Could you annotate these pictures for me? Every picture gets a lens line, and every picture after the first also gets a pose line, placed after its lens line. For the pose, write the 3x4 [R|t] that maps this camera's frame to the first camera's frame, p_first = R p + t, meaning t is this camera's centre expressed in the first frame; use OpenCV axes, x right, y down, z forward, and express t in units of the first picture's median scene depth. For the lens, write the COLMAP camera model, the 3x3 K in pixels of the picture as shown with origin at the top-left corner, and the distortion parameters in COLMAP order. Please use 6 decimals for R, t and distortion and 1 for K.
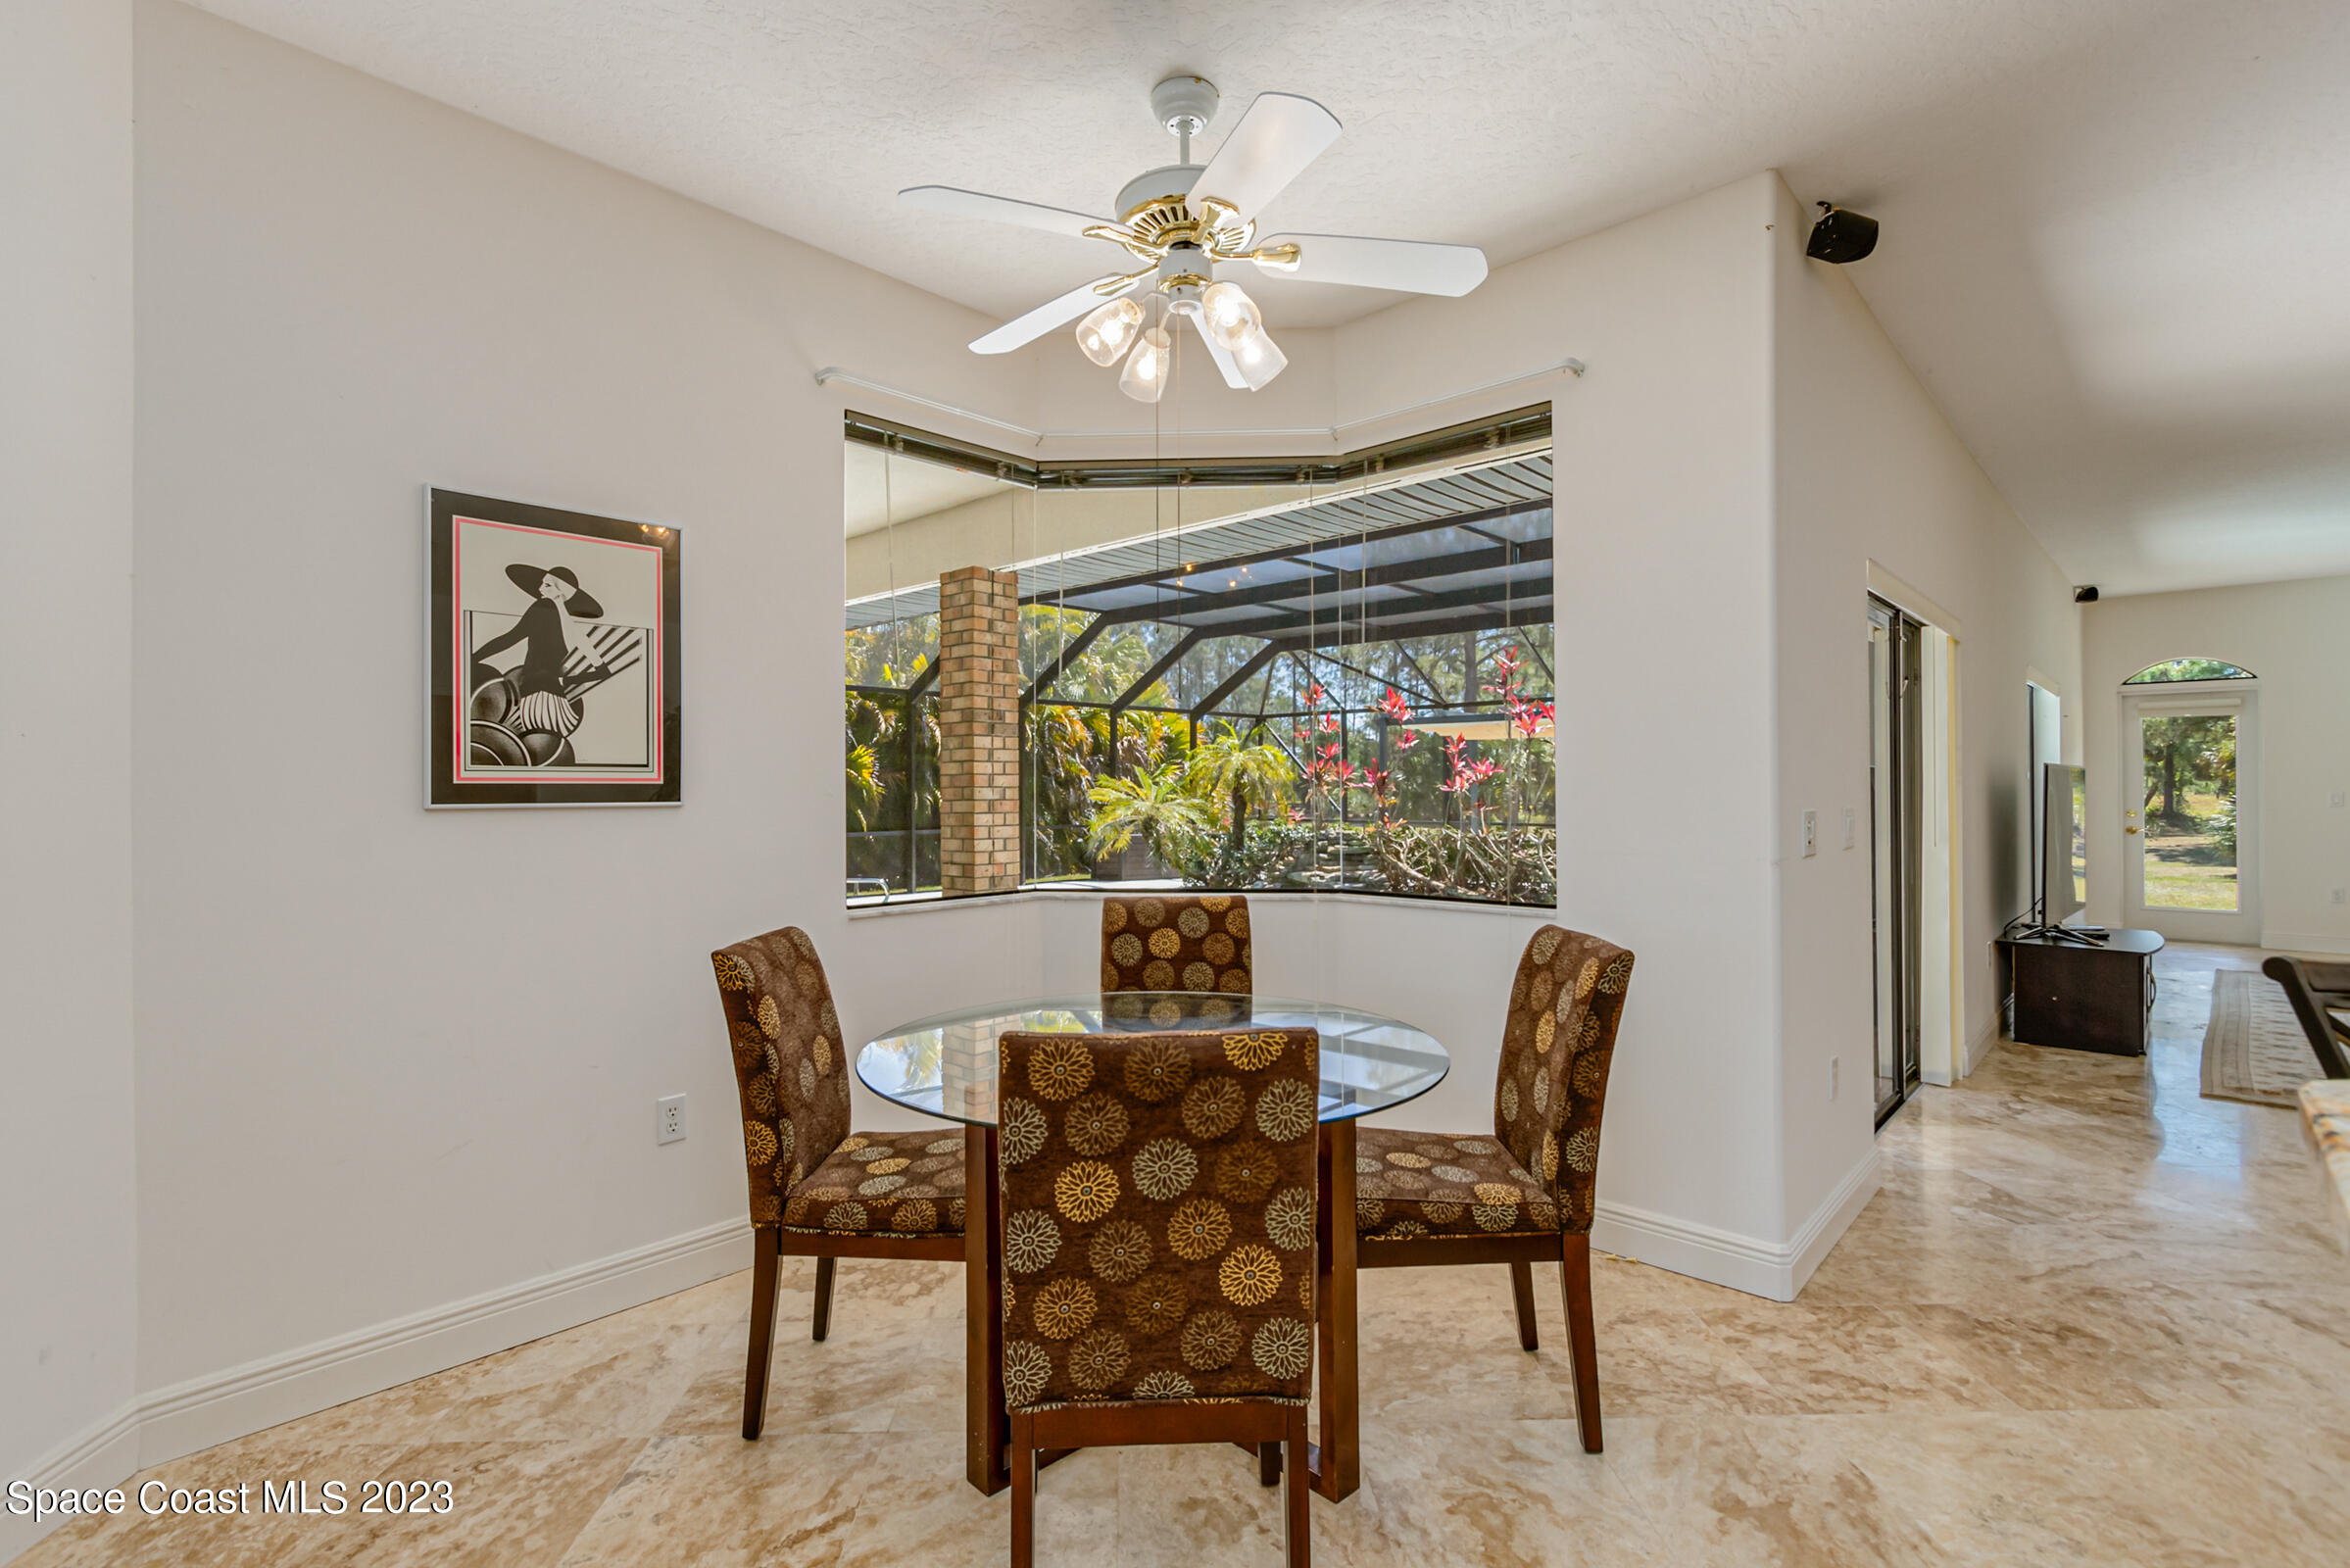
lens RADIAL K [[1122.6, 0, 1175.0], [0, 1122.6, 784.0], [0, 0, 1]] dist [0.002936, 0.000327]
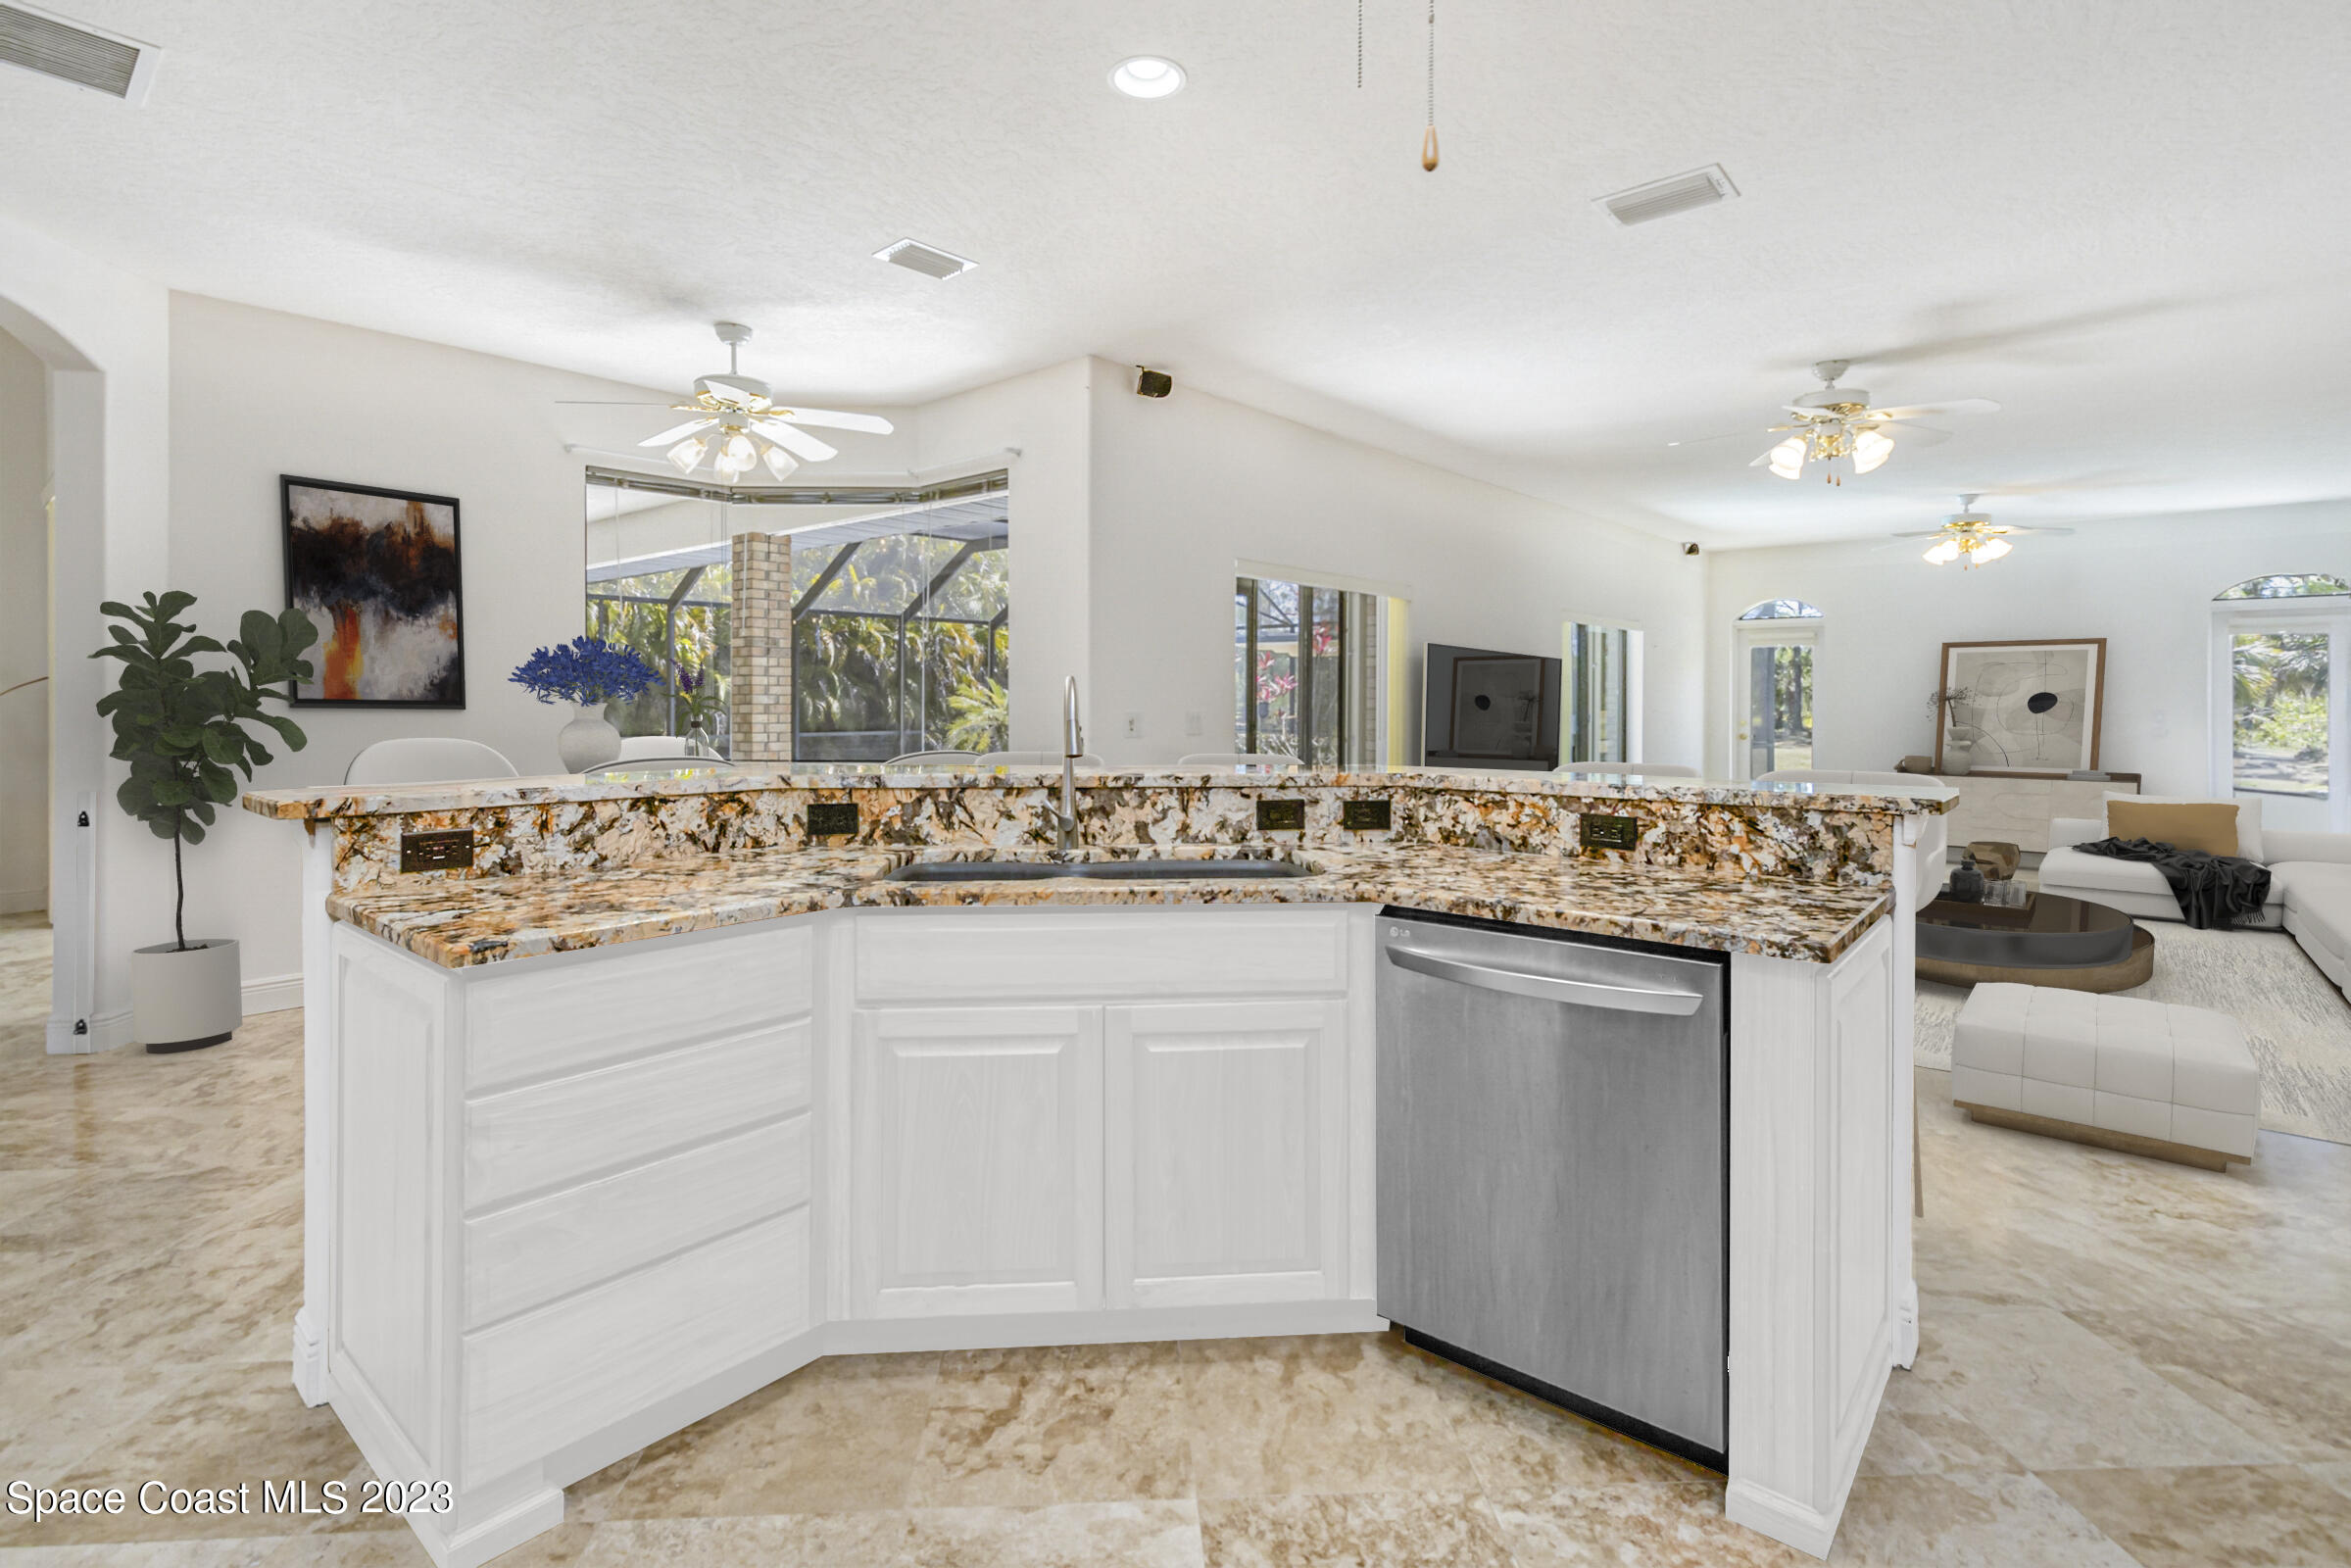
lens RADIAL K [[1120.3, 0, 1175.4], [0, 1120.3, 688.2], [0, 0, 1]] dist [-0.000307, 0.000115]
pose [[0.999240, 0.006501, 0.038423, 0.277149], [-0.006283, 0.999964, -0.005788, -0.000281], [-0.038459, 0.005542, 0.999245, -0.369702]]
